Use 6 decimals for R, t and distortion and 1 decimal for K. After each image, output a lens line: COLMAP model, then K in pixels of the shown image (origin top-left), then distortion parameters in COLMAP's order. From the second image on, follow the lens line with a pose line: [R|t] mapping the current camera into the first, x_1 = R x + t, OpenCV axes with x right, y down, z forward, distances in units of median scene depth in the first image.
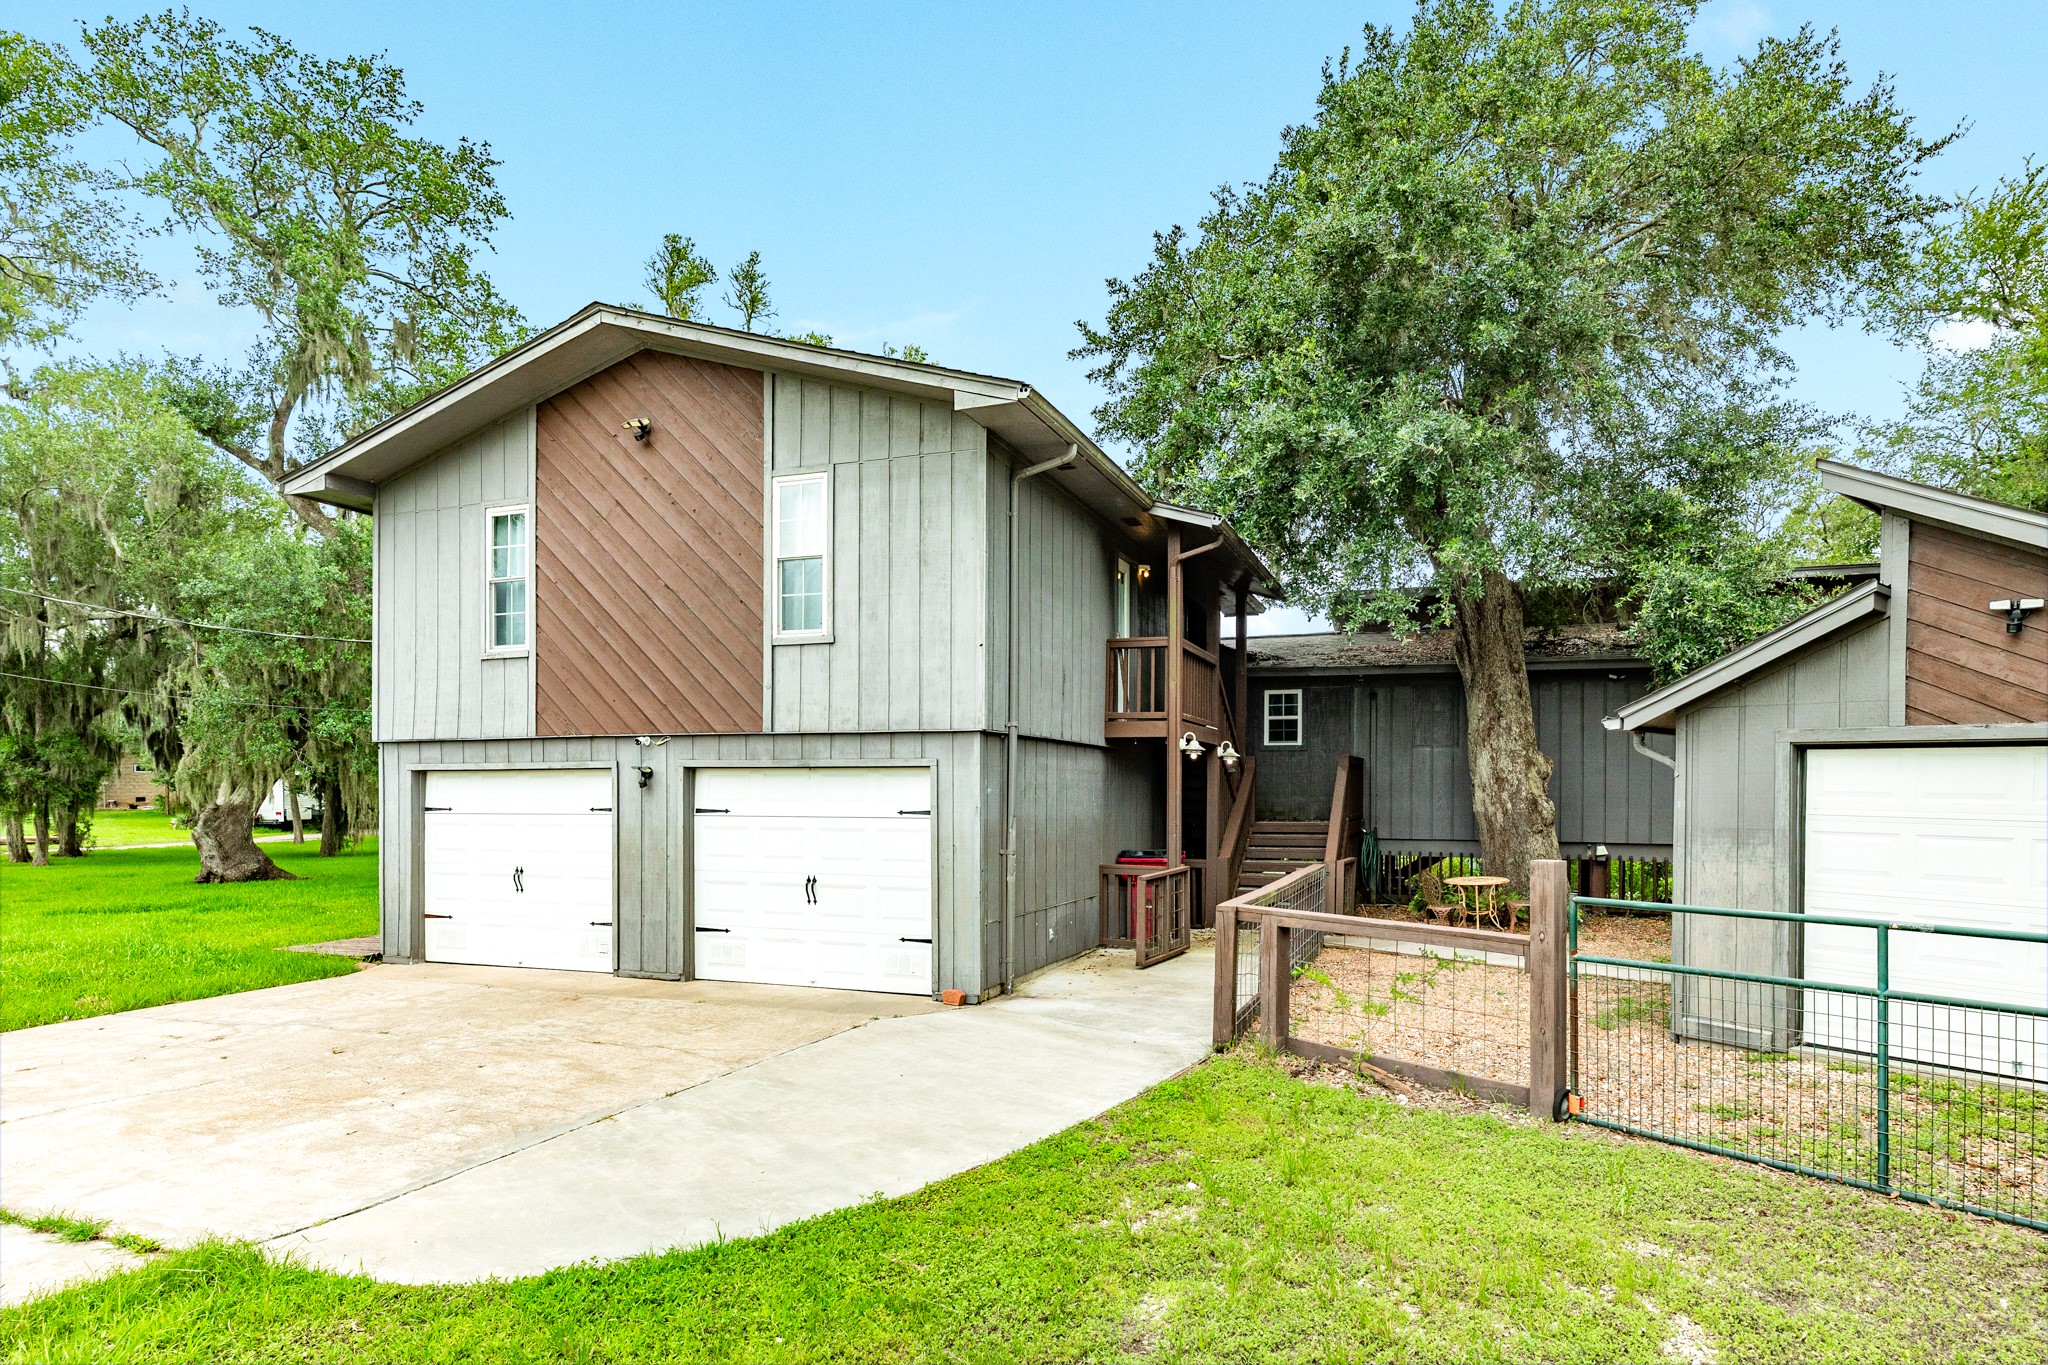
lens RADIAL K [[1148.3, 0, 1025.0], [0, 1148.3, 795.0], [0, 0, 1]] dist [0.003779, 0.000211]
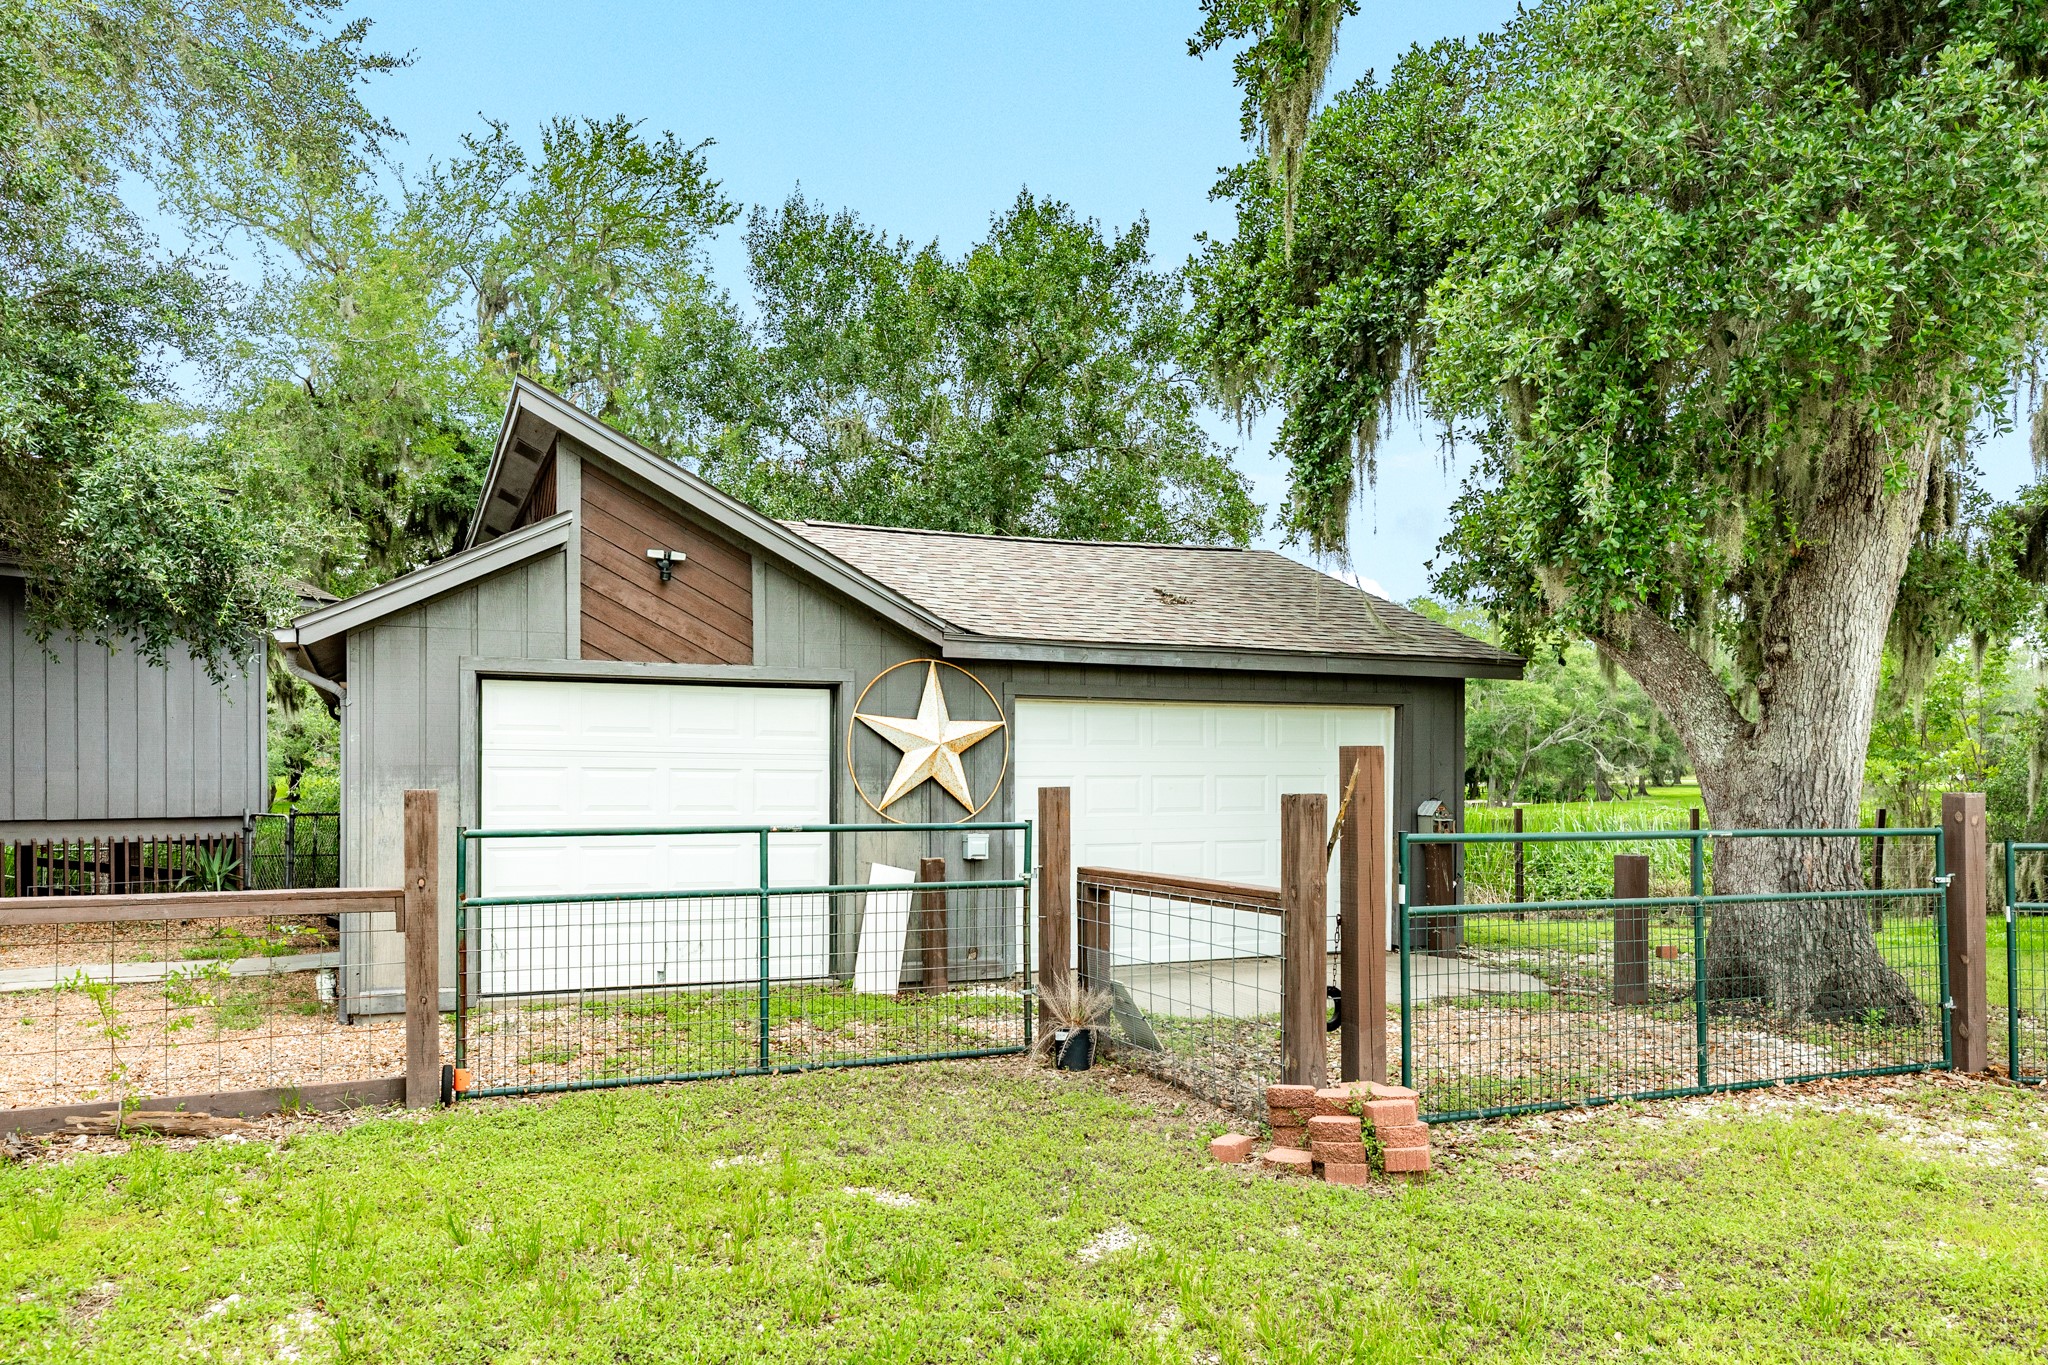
lens RADIAL K [[1463.7, 0, 1024.7], [0, 1463.7, 781.1], [0, 0, 1]] dist [0.023184, -0.001076]
pose [[0.265002, -0.007516, 0.964219, -0.239432], [0.011254, 0.999926, 0.004701, 0.028524], [-0.964182, 0.009606, 0.265067, 0.175299]]
